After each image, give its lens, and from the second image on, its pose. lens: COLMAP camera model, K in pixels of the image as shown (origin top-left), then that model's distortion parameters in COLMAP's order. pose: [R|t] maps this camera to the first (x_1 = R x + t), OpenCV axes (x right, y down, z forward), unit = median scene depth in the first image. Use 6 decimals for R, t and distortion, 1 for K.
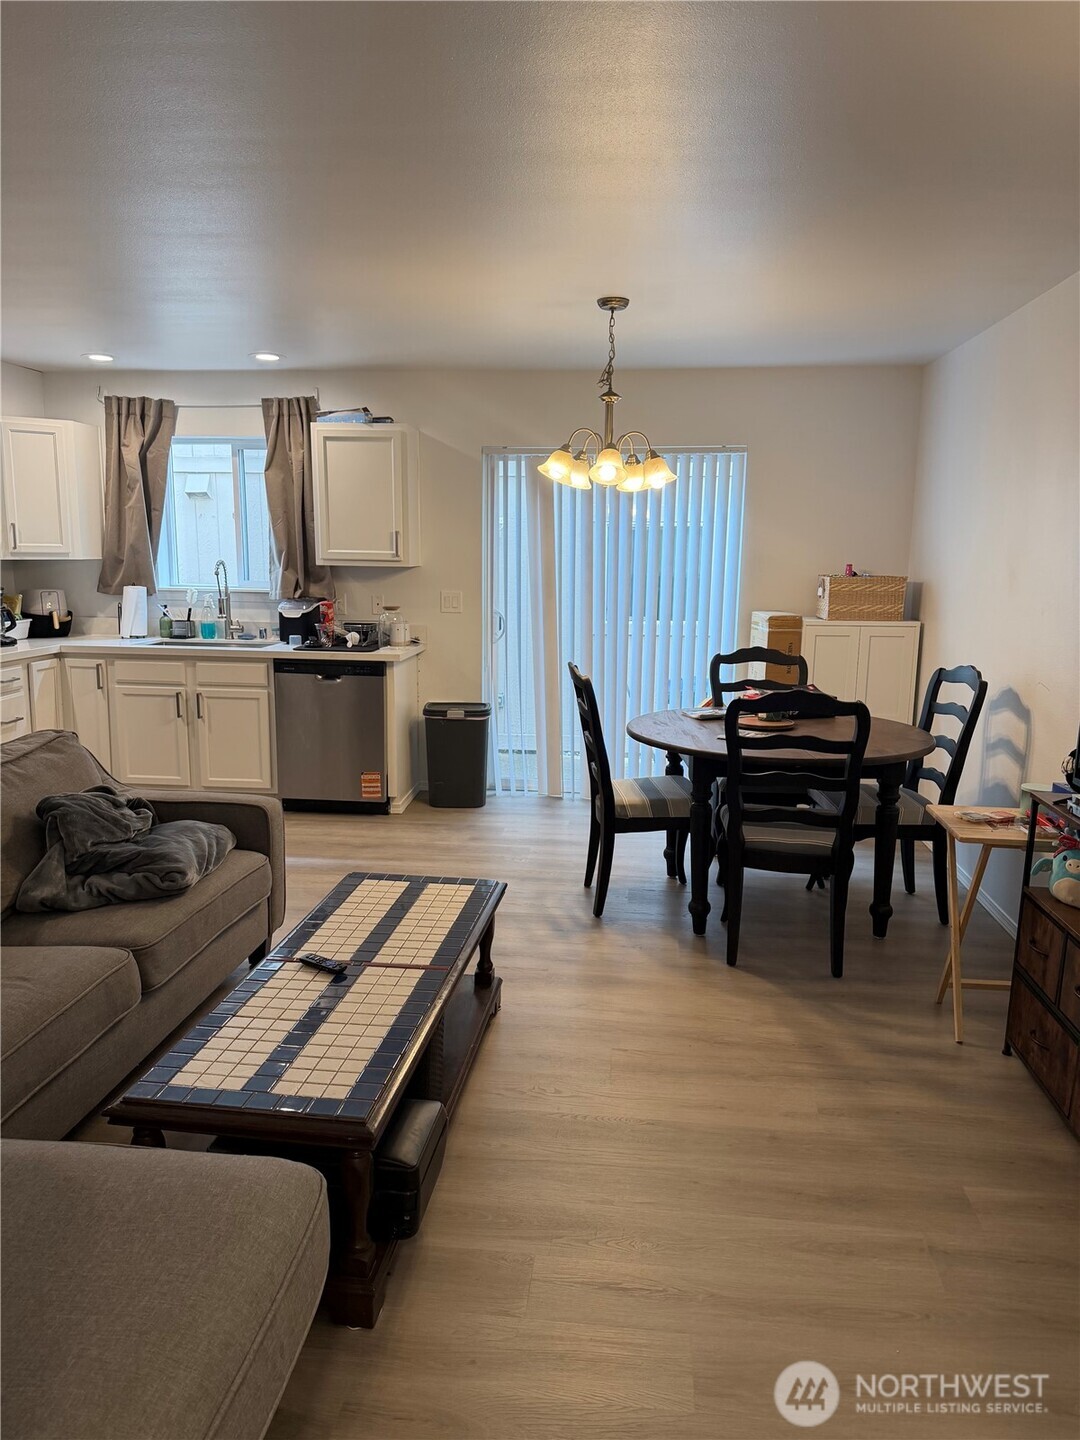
lens RADIAL K [[1016.4, 0, 542.3], [0, 1016.4, 724.3], [0, 0, 1]] dist [0.011538, -0.003828]
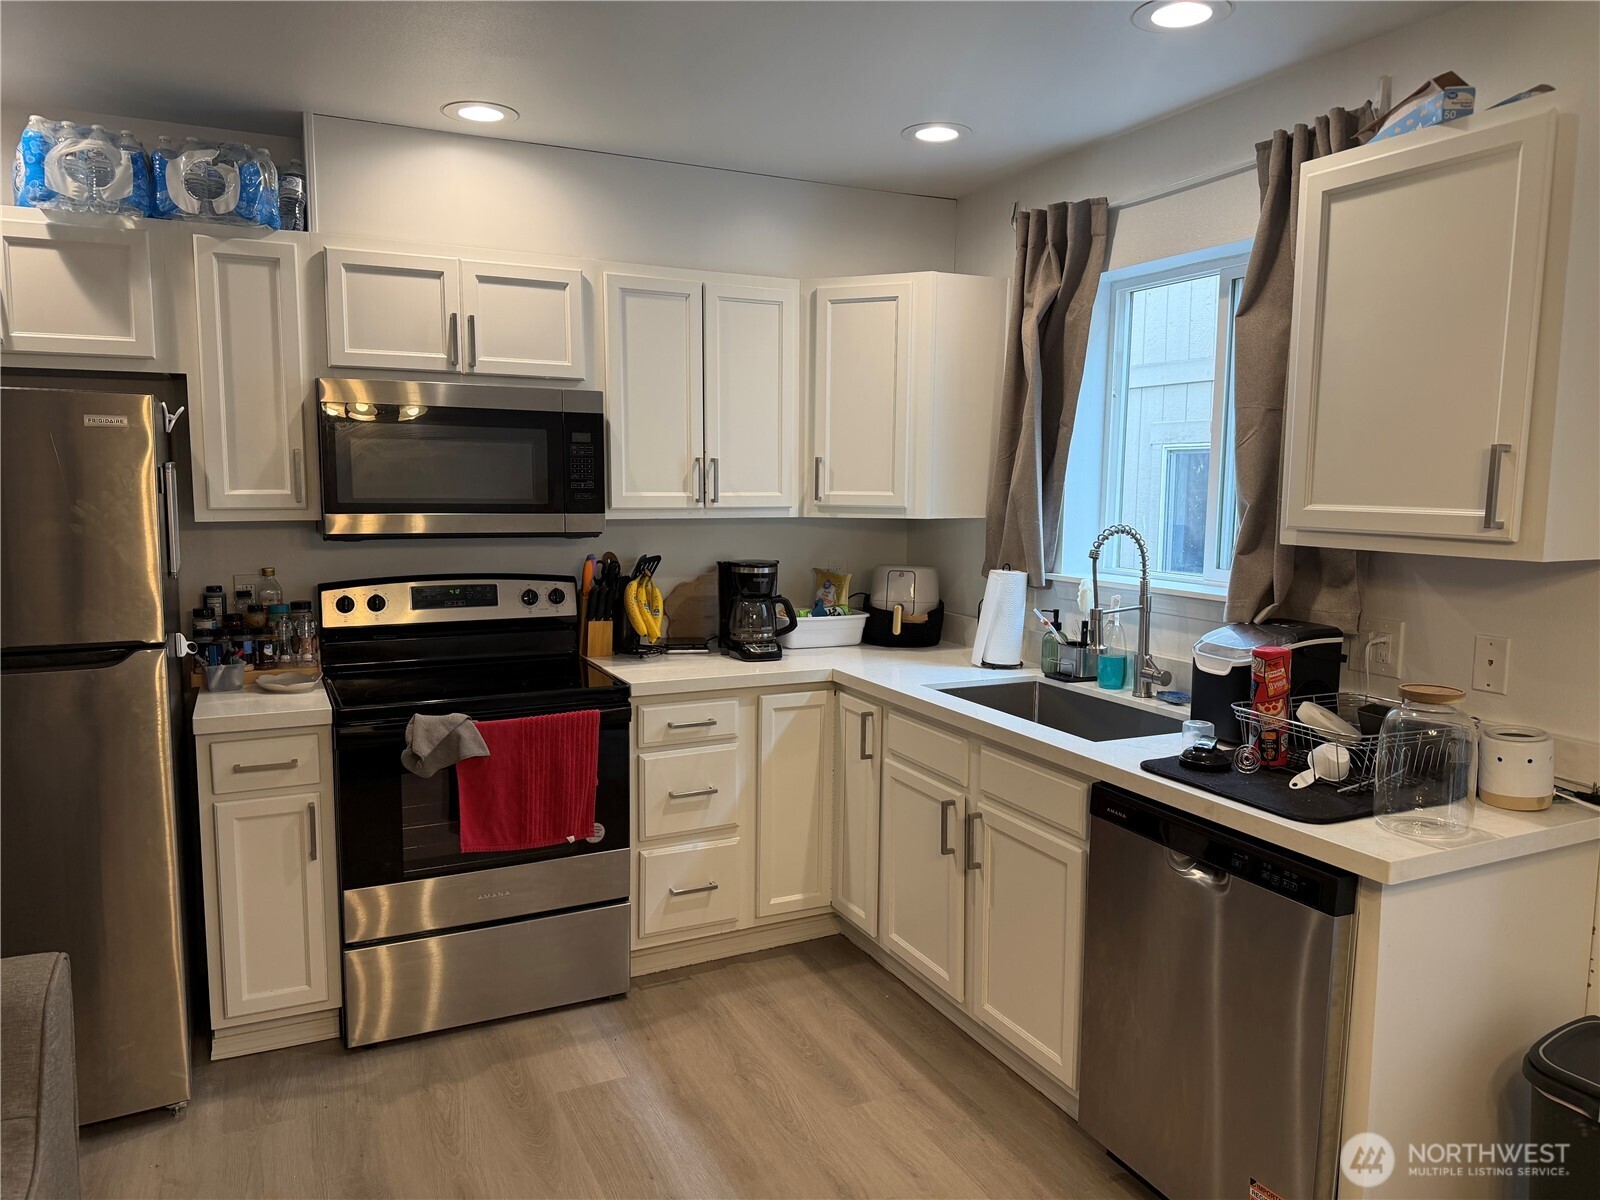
lens RADIAL K [[1129.3, 0, 801.7], [0, 1129.3, 610.4], [0, 0, 1]] dist [0.011538, -0.003828]
pose [[0.533721, 0.090920, -0.840759, 0.032807], [-0.150718, 0.988513, 0.011222, -0.106933], [0.832121, 0.120728, 0.541293, 0.610007]]
